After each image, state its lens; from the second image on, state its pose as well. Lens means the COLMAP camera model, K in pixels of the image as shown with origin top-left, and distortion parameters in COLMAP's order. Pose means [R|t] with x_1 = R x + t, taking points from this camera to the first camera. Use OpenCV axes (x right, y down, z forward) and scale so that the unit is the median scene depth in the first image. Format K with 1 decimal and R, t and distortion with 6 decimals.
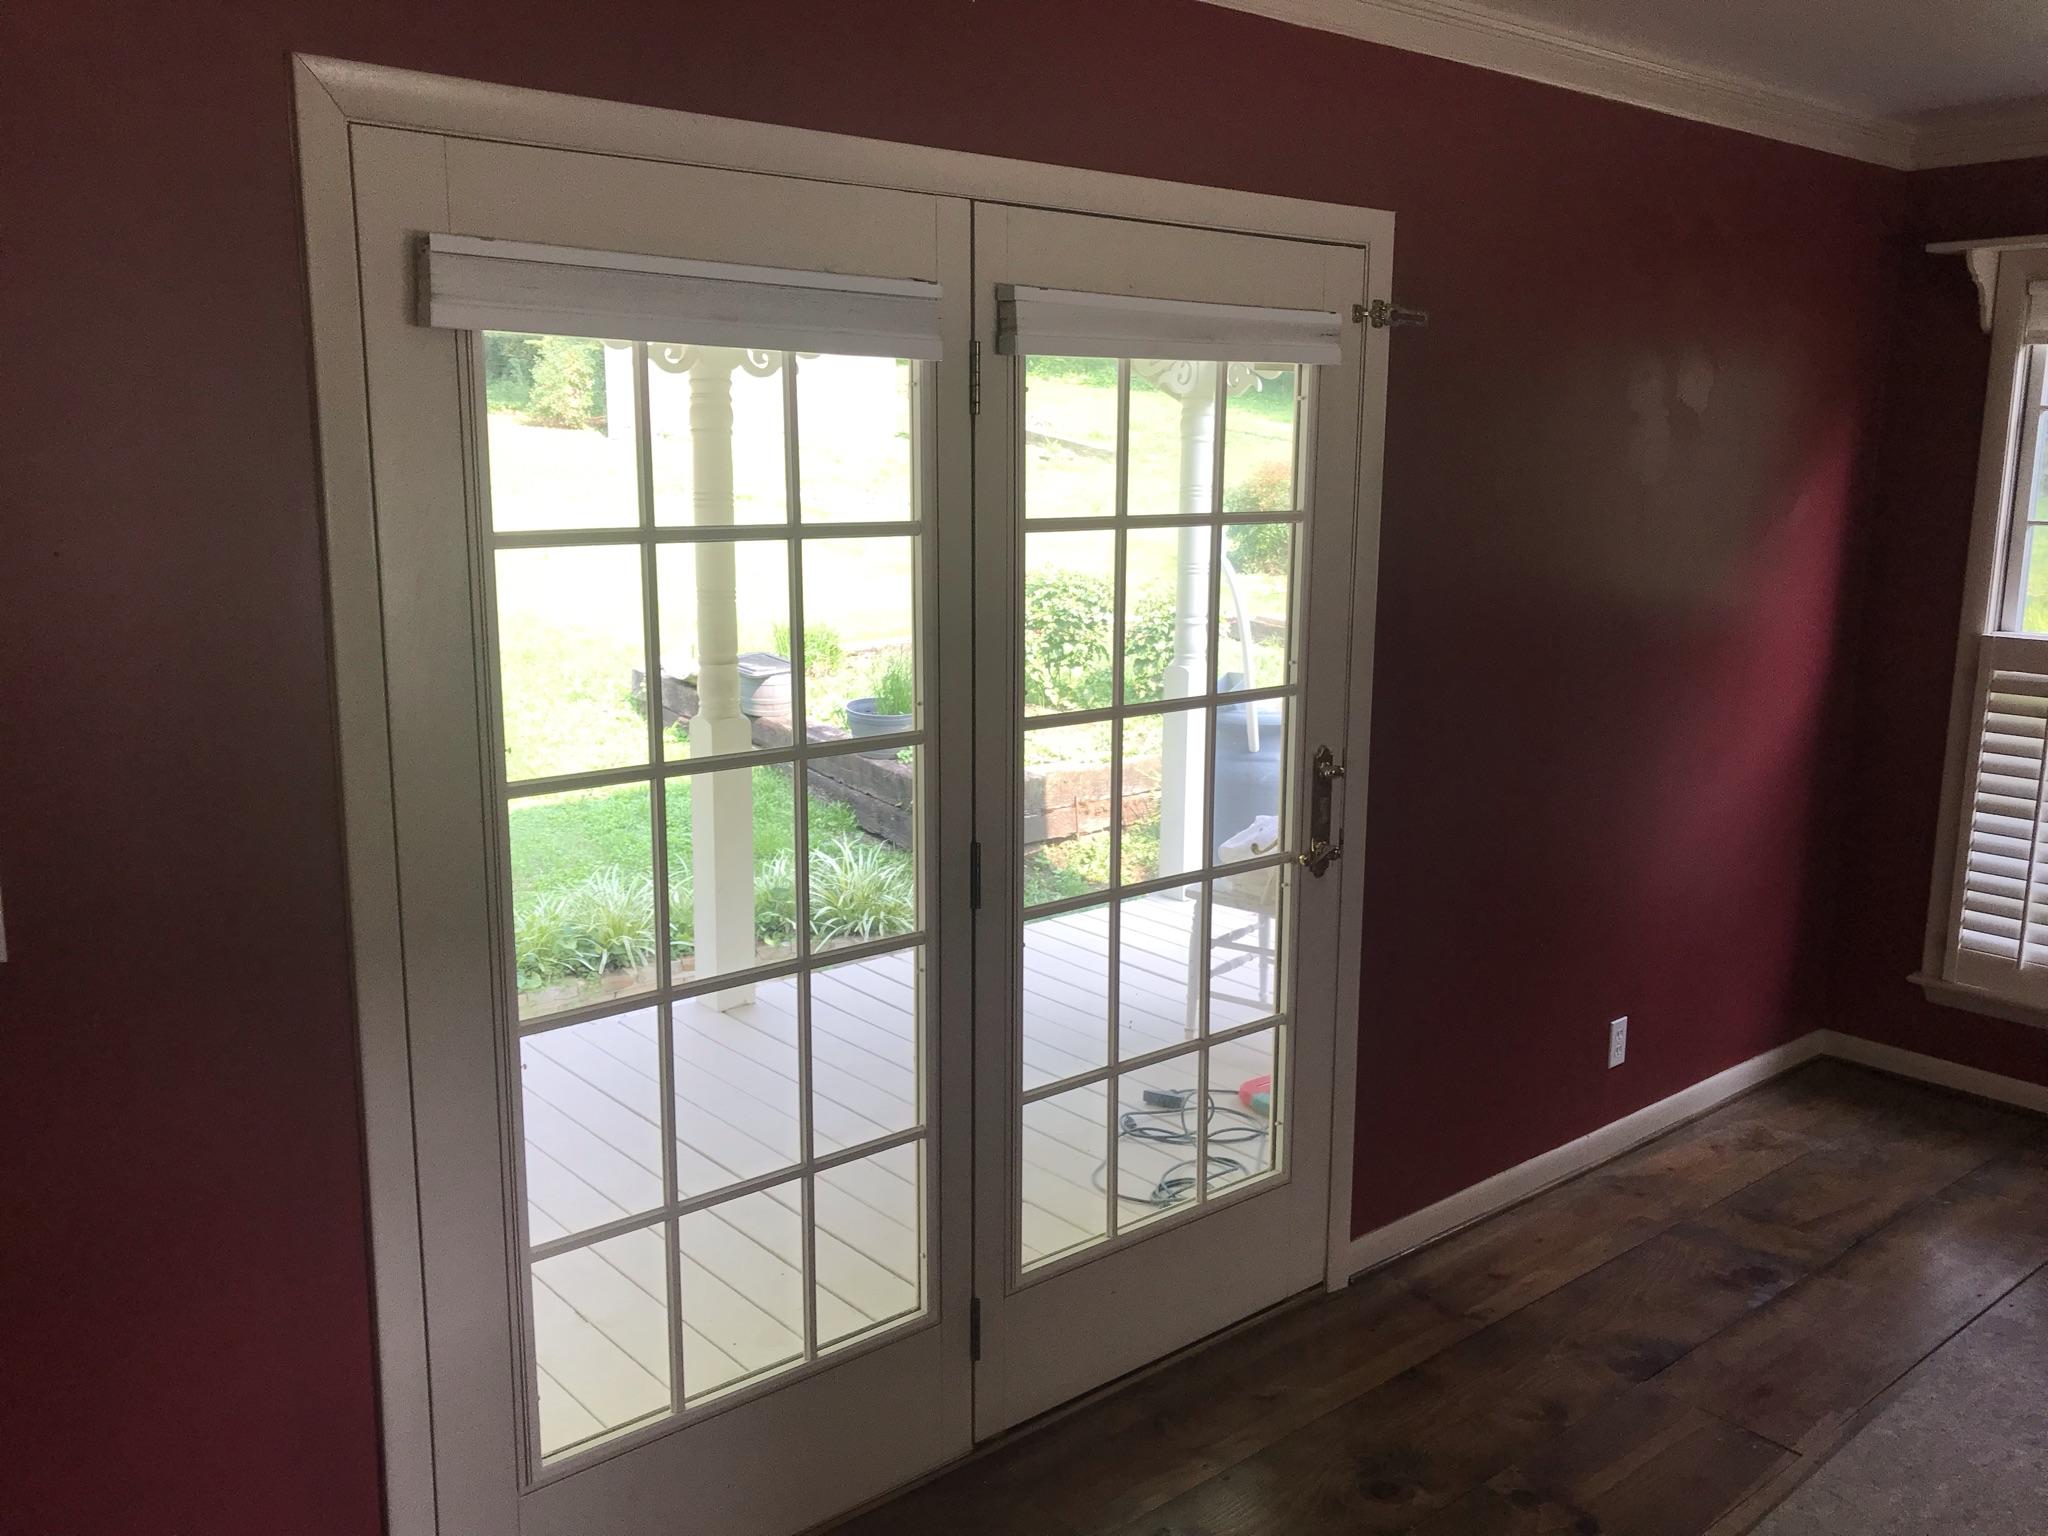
lens RADIAL K [[1710.9, 0, 1035.6], [0, 1710.9, 768.5], [0, 0, 1]] dist [0.049710, -0.024351]
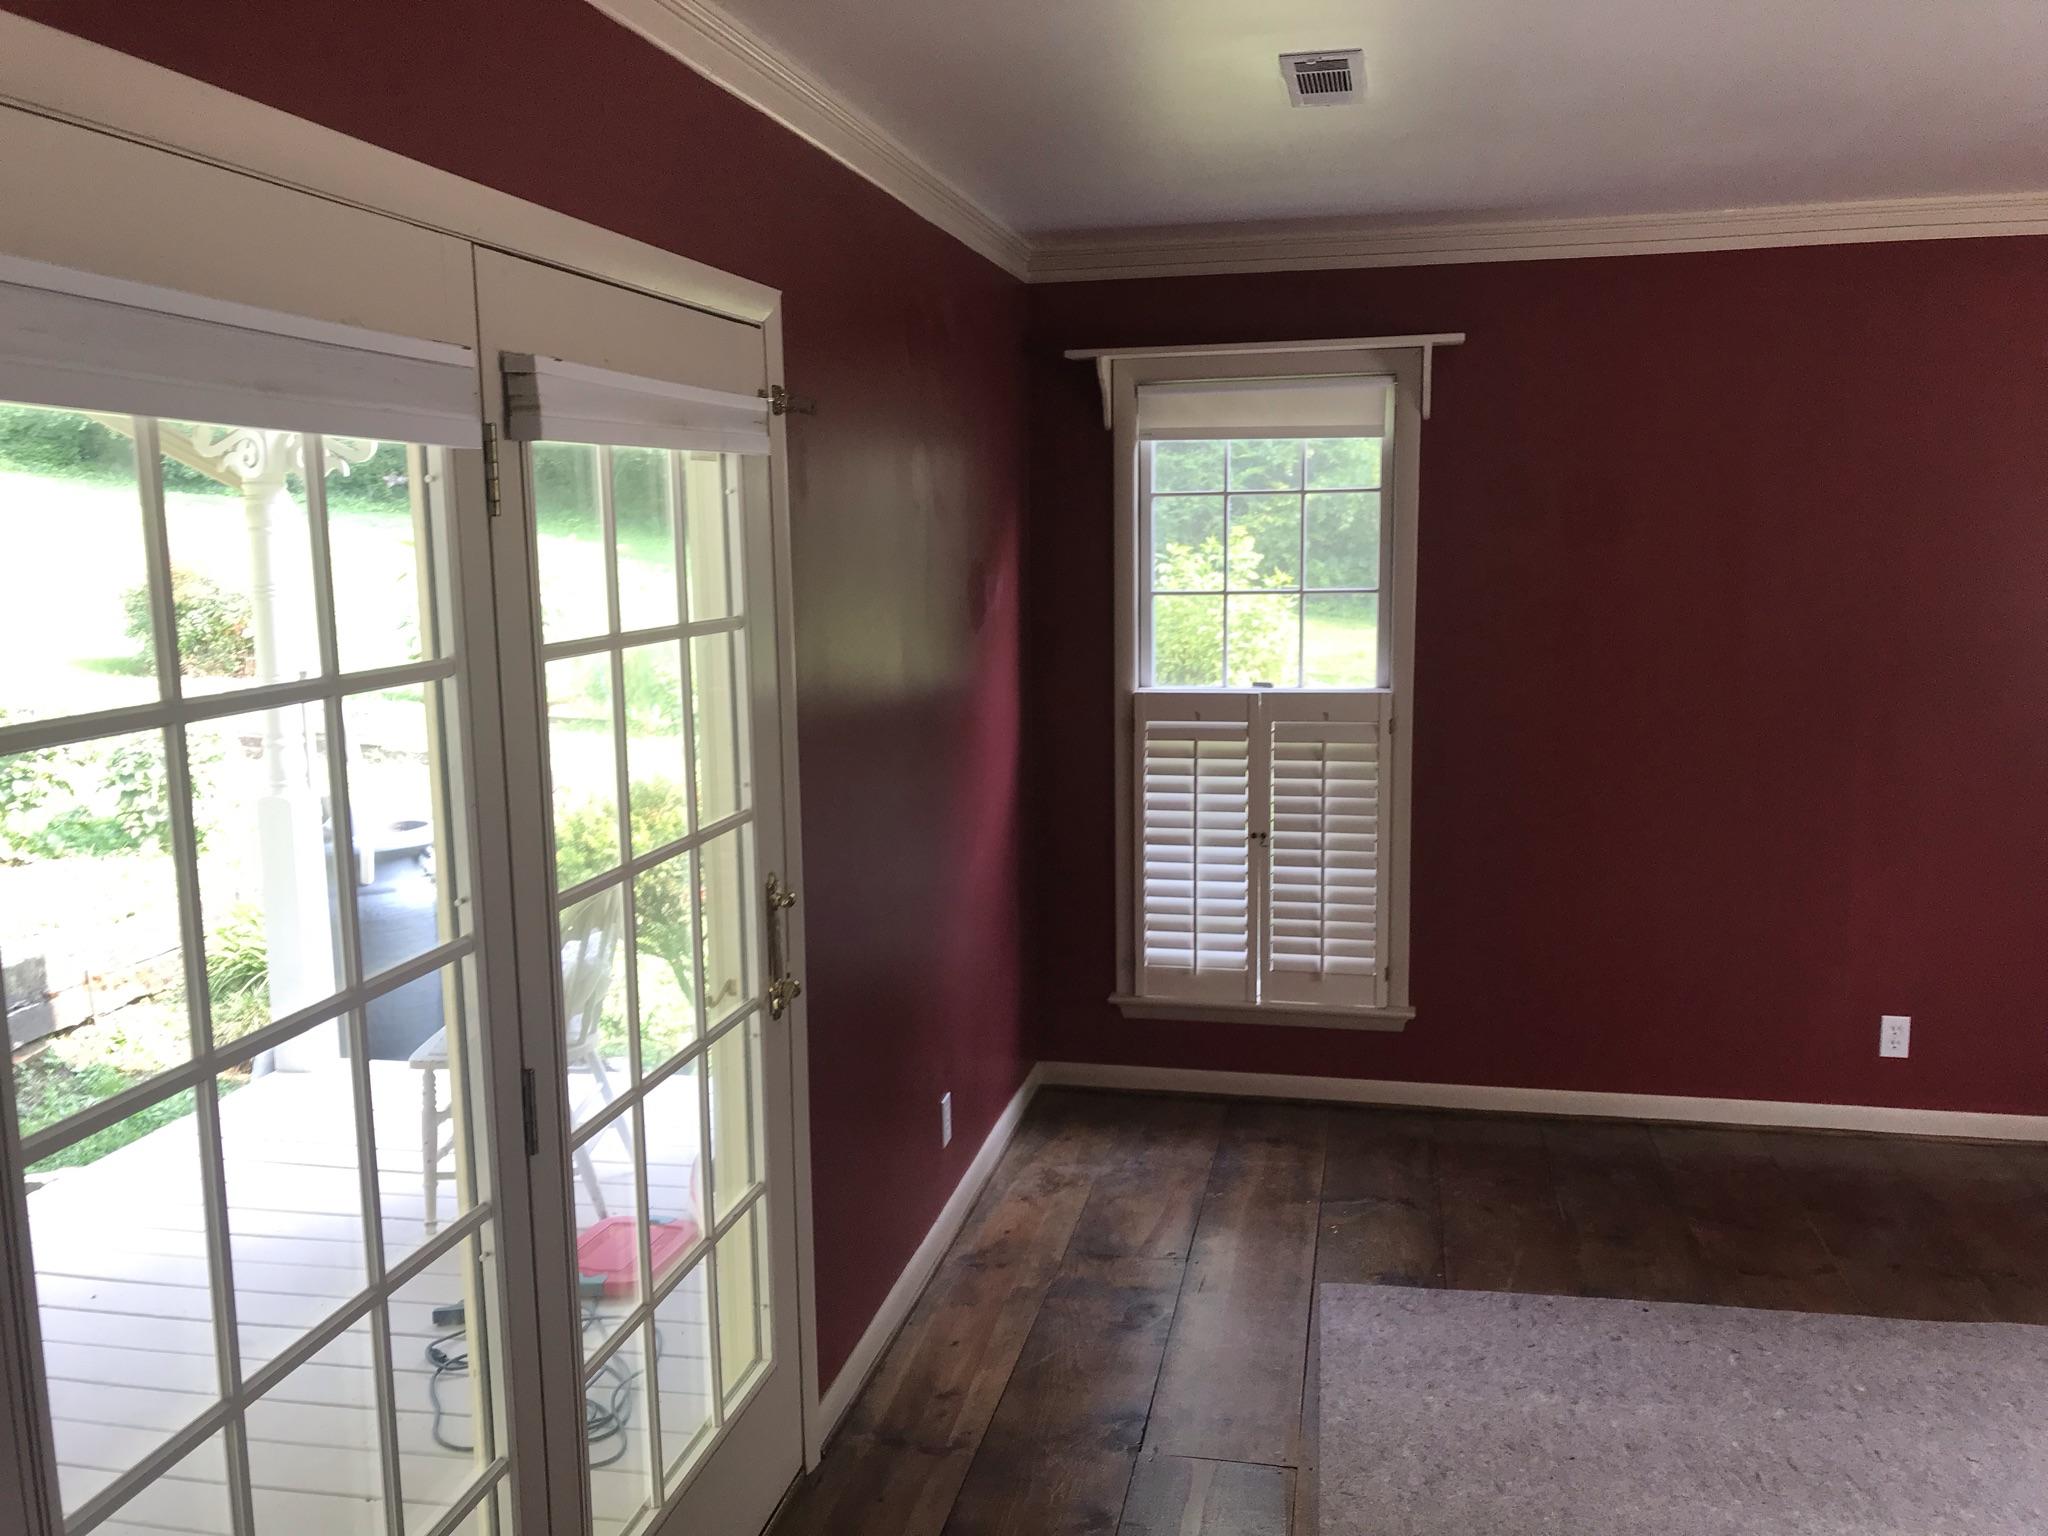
lens RADIAL K [[1710.9, 0, 1027.5], [0, 1710.9, 758.9], [0, 0, 1]] dist [0.049710, -0.024351]
pose [[0.788358, -0.103468, 0.606454, -0.199125], [0.131928, 0.991256, -0.002380, -0.039208], [-0.600905, 0.081884, 0.795115, 0.149577]]
